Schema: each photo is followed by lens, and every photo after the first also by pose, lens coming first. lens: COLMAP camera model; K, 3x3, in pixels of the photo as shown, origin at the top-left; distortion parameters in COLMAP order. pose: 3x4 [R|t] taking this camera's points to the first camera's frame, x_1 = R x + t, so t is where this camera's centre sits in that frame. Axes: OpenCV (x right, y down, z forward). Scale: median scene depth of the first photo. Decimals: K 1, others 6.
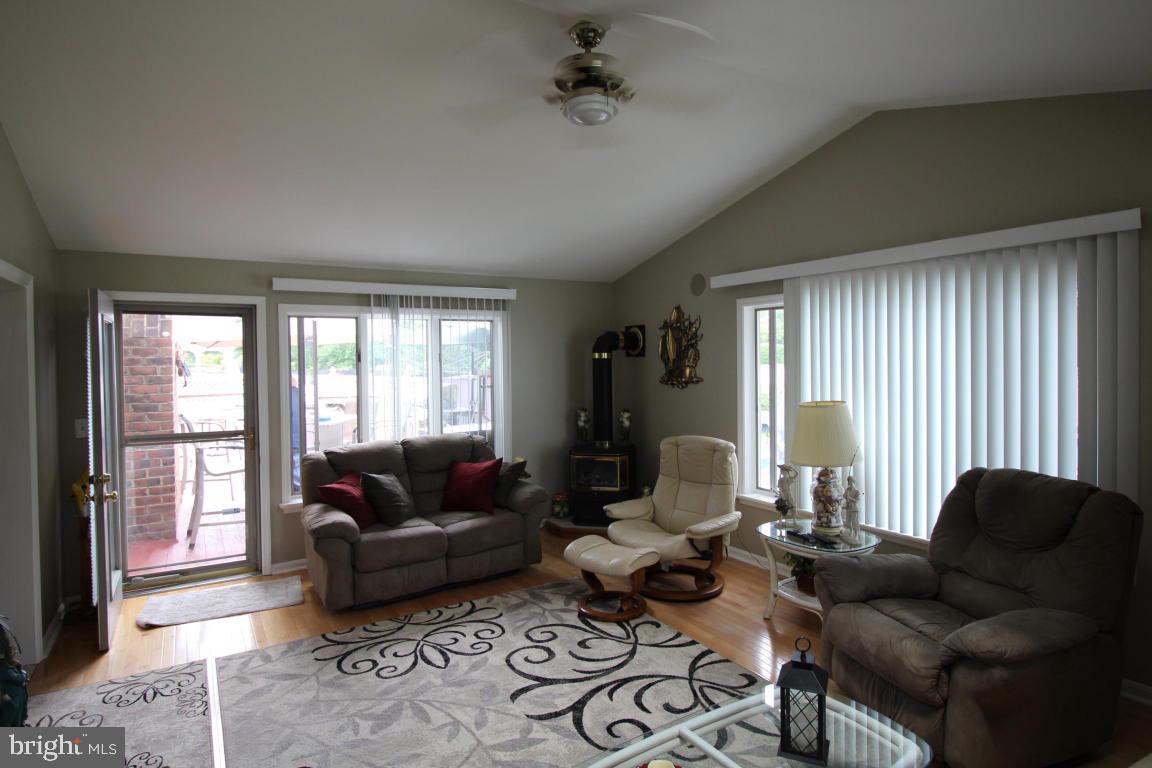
lens RADIAL K [[621.3, 0, 573.6], [0, 621.3, 377.4], [0, 0, 1]] dist [-0.005755, -0.002263]
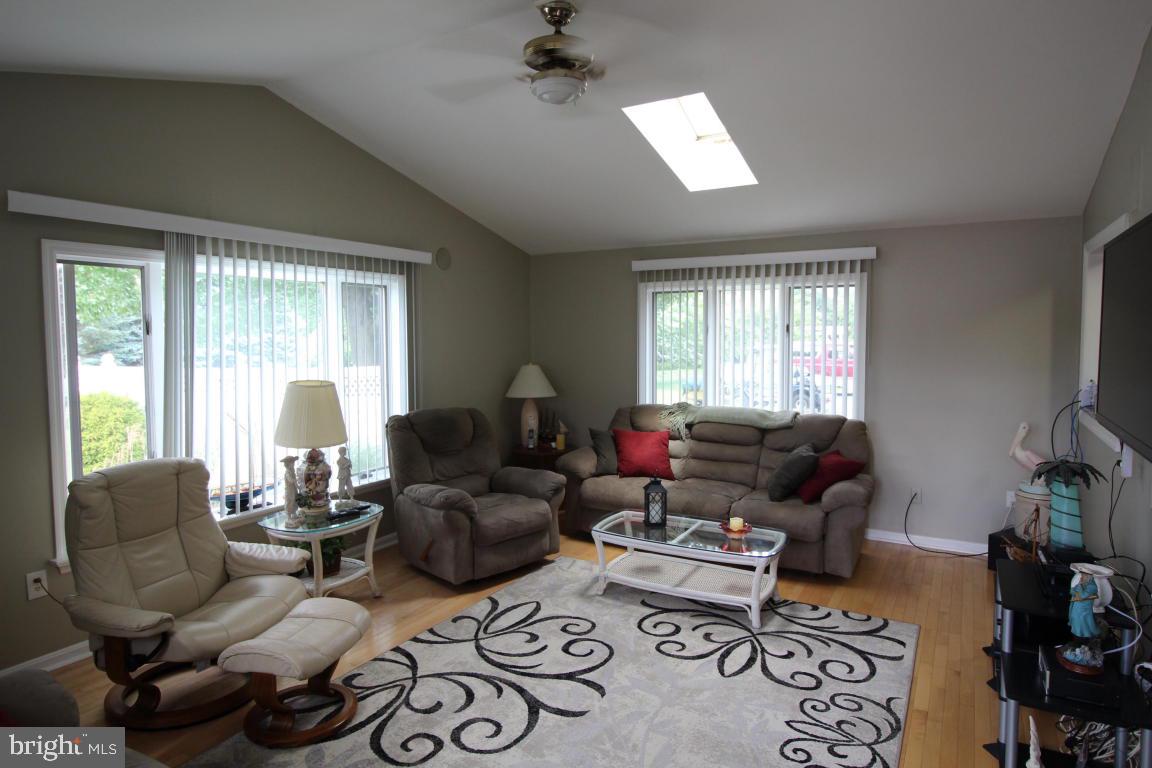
lens RADIAL K [[681.8, 0, 569.8], [0, 681.8, 377.0], [0, 0, 1]] dist [0.005502, -0.000859]
pose [[-0.474123, -0.042401, 0.879437, -0.792881], [0.030428, 0.997454, 0.064496, -0.027311], [-0.879933, 0.057338, -0.471626, 1.230523]]
